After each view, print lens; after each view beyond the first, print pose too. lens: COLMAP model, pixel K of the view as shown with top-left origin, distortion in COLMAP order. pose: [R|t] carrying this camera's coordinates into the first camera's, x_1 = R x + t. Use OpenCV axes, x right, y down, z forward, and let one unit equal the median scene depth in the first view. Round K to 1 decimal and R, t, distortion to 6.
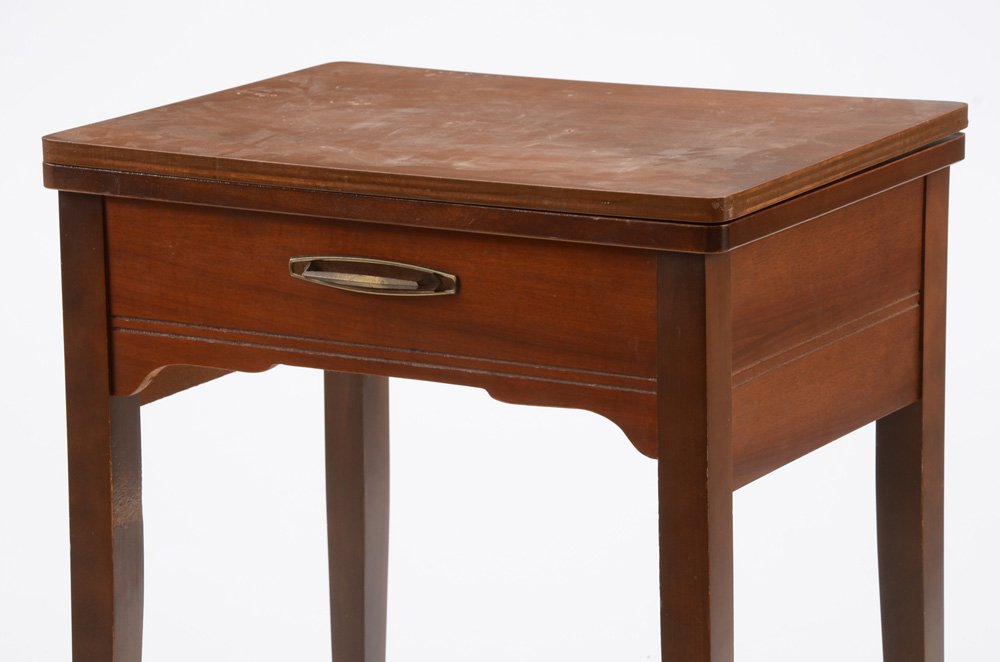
lens RADIAL K [[4042.1, 0, 478.4], [0, 4042.1, 336.1], [0, 0, 1]] dist [1.193268, 0.000000]
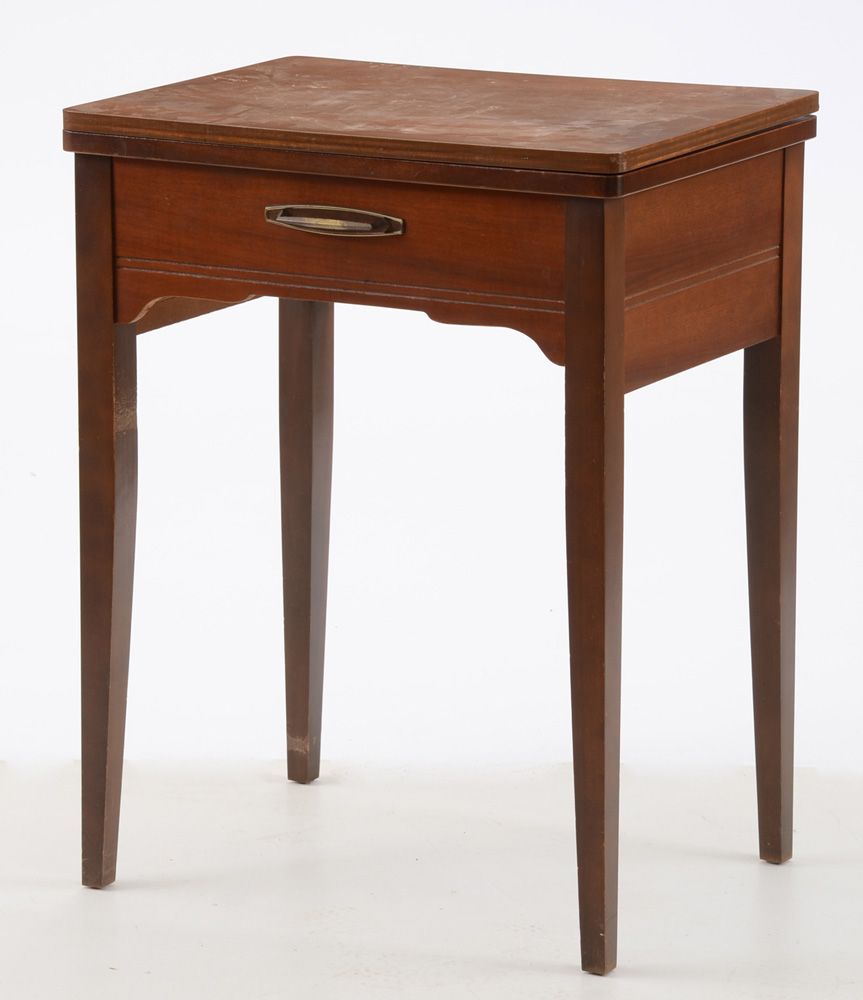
lens RADIAL K [[4842.2, 0, 416.9], [0, 4842.2, 381.4], [0, 0, 1]] dist [0.780045, 0.000000]
pose [[0.999839, 0.008447, 0.015811, -0.023128], [-0.008146, 0.999786, -0.019016, 0.059825], [-0.015968, 0.018884, 0.999694, -0.455116]]
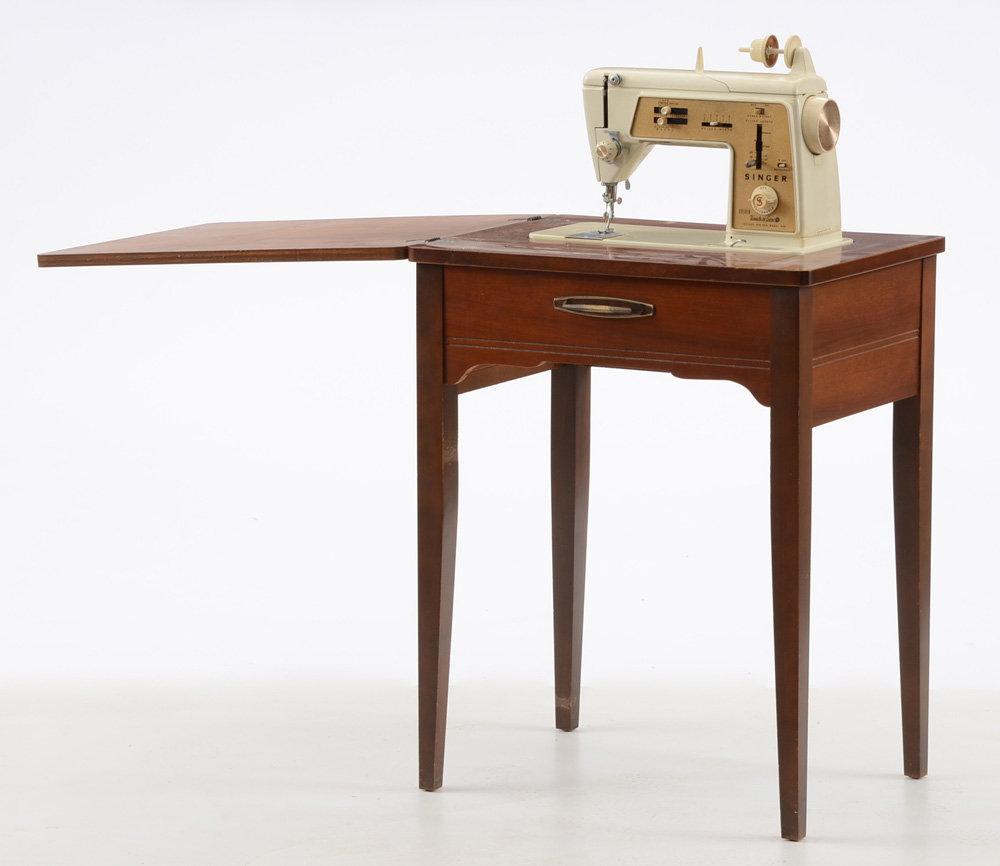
lens RADIAL K [[4186.6, 0, 501.9], [0, 4186.6, 446.5], [0, 0, 1]] dist [0.685830, 0.000000]
pose [[0.999942, 0.007342, 0.007924, -0.080827], [-0.006913, 0.998582, -0.052780, 0.135303], [-0.008300, 0.052723, 0.998575, -0.761069]]
